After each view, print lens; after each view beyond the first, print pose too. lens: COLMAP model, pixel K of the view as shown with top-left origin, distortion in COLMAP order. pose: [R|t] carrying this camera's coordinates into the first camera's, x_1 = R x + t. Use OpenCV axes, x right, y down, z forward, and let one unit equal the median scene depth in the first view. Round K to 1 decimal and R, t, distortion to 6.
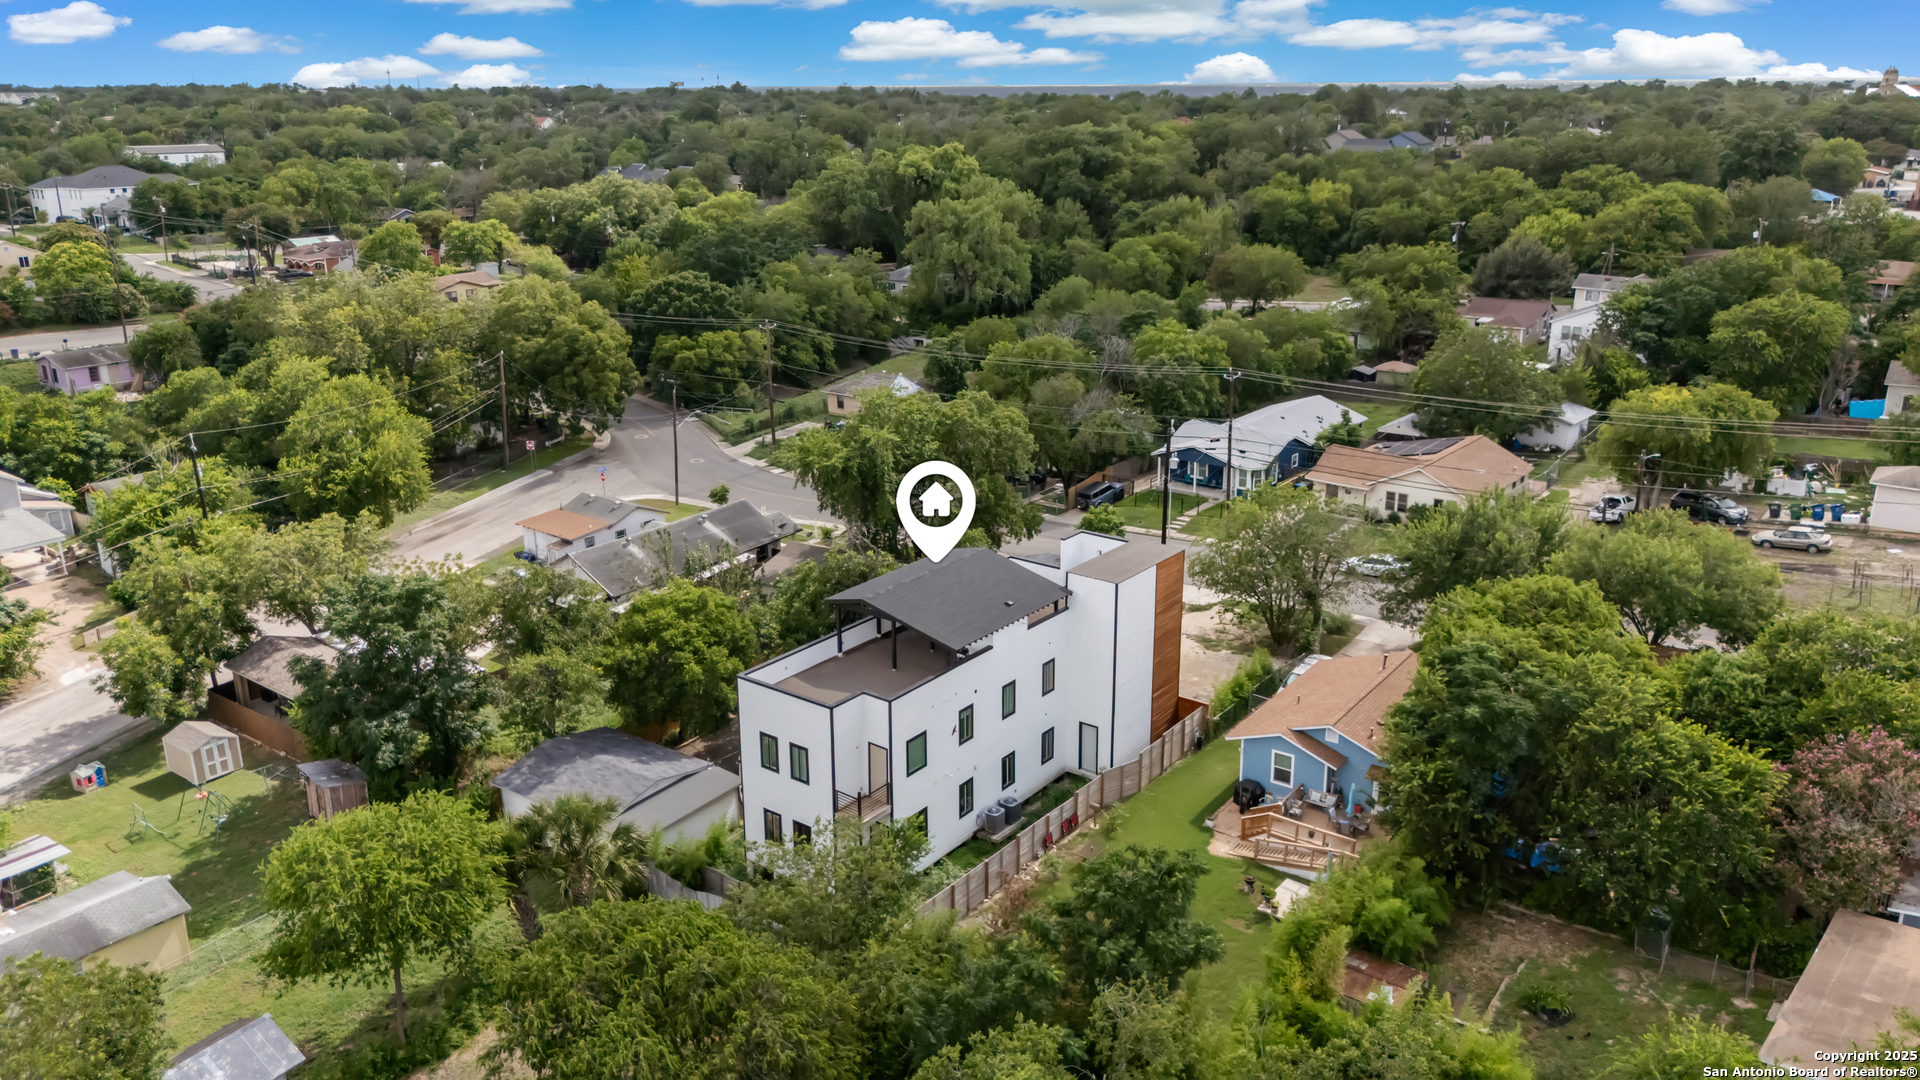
lens RADIAL K [[1419.6, 0, 965.0], [0, 1419.6, 526.1], [0, 0, 1]] dist [0.085896, -0.114137]
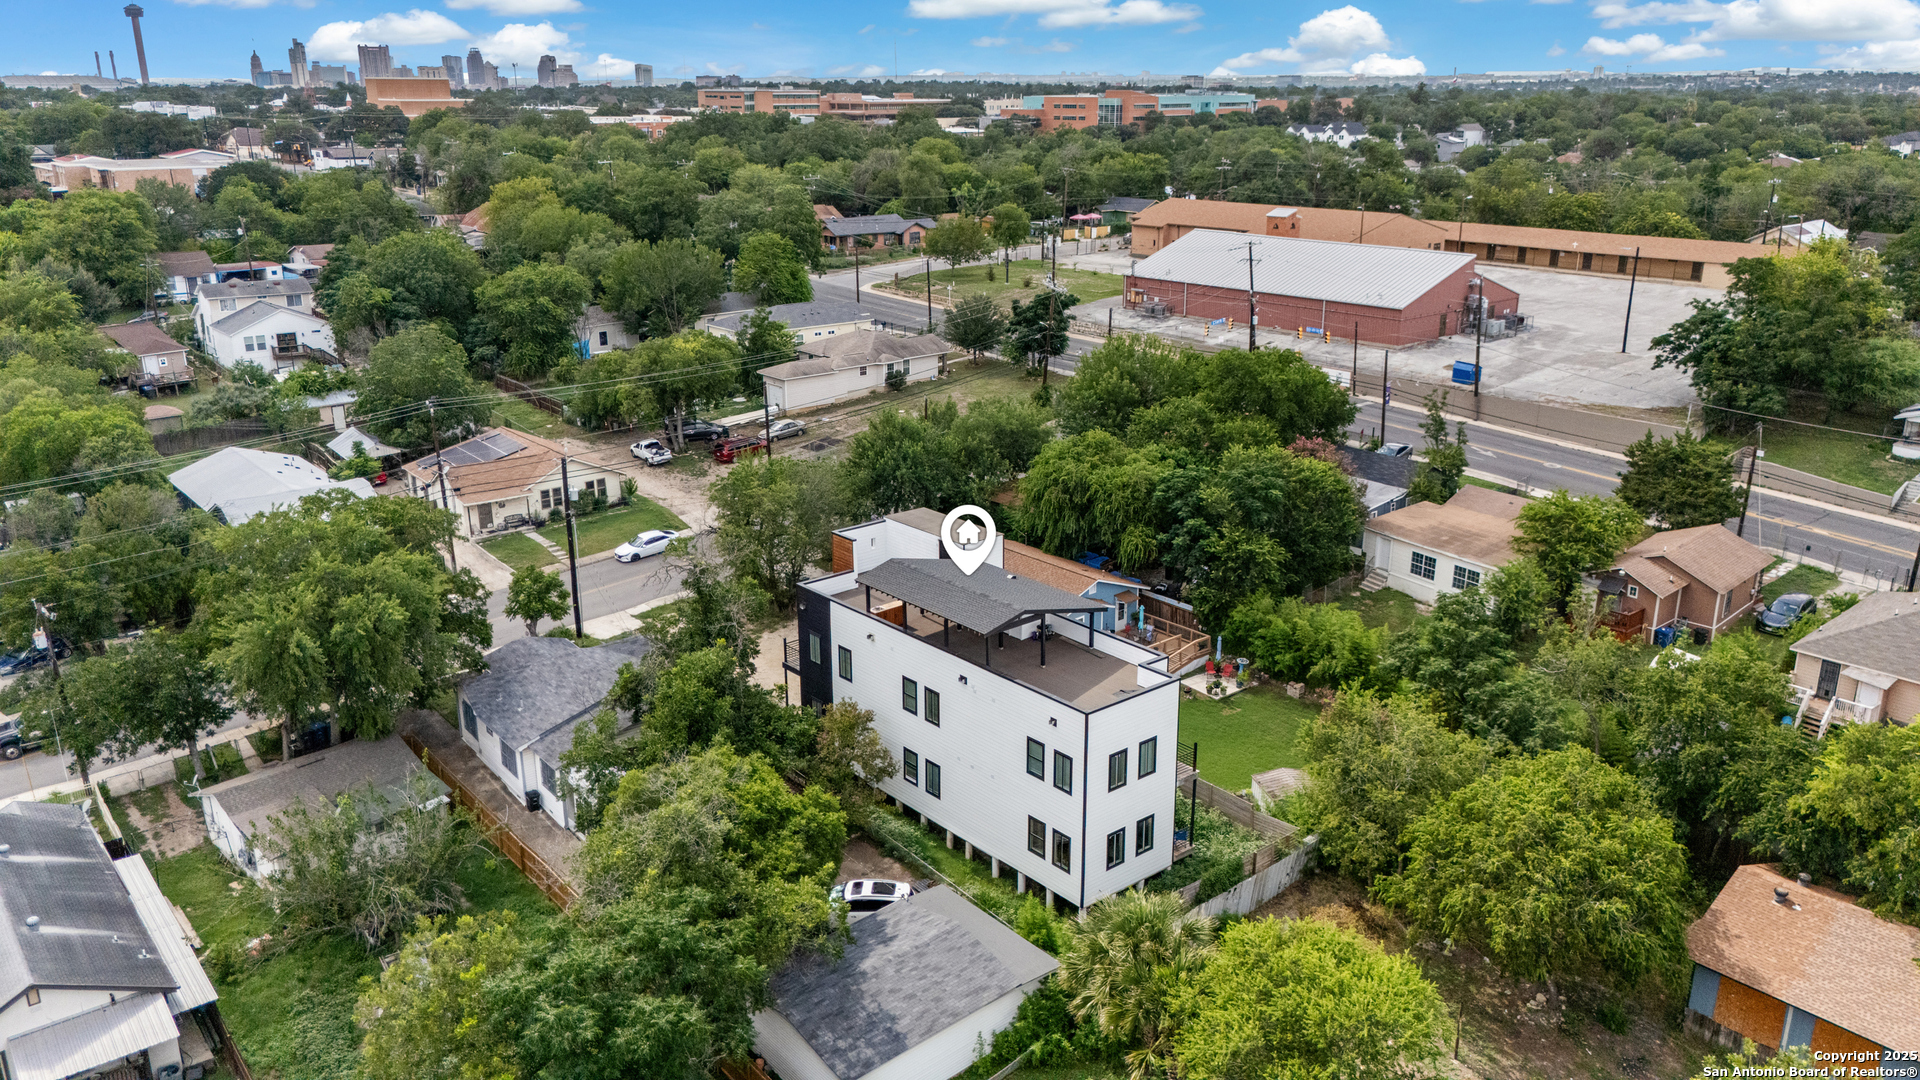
lens RADIAL K [[1419.6, 0, 965.0], [0, 1419.6, 526.1], [0, 0, 1]] dist [0.085896, -0.114137]
pose [[0.206118, -0.286992, 0.935495, -0.841423], [0.289474, 0.931117, 0.221869, -0.198085], [-0.934730, 0.225071, 0.274997, 0.661388]]
